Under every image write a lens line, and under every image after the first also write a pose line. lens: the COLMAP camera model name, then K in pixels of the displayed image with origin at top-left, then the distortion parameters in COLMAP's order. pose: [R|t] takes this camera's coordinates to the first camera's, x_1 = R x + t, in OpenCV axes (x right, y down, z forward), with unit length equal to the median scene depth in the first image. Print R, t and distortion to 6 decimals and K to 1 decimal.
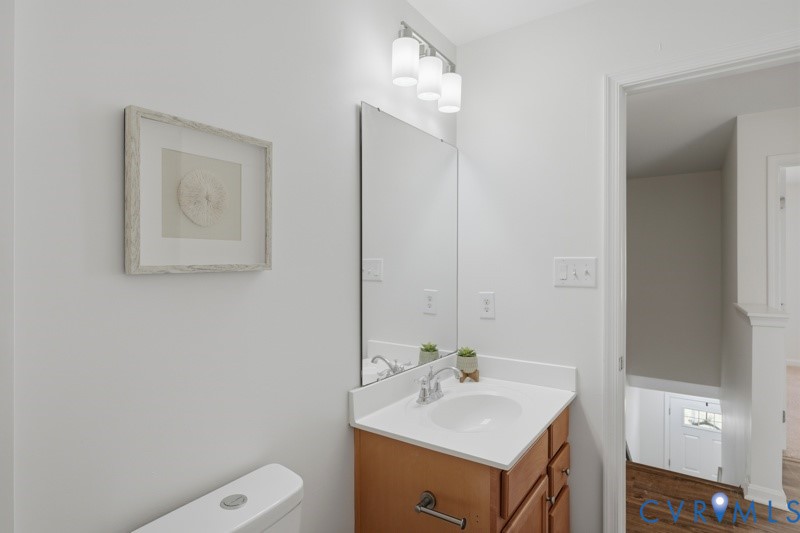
lens RADIAL K [[441.3, 0, 400.0], [0, 441.3, 266.5], [0, 0, 1]] dist [-0.002169, -0.000332]
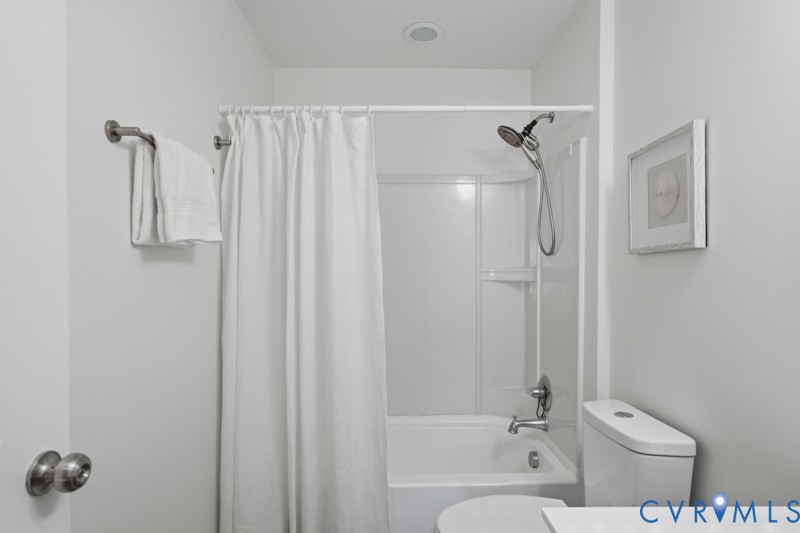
lens RADIAL K [[441.3, 0, 400.0], [0, 441.3, 266.5], [0, 0, 1]] dist [-0.002169, -0.000332]
pose [[-0.821399, -0.005138, -0.570331, 0.930530], [-0.000674, 0.999967, -0.008039, 0.067895], [0.570354, -0.006219, -0.821375, 1.607153]]
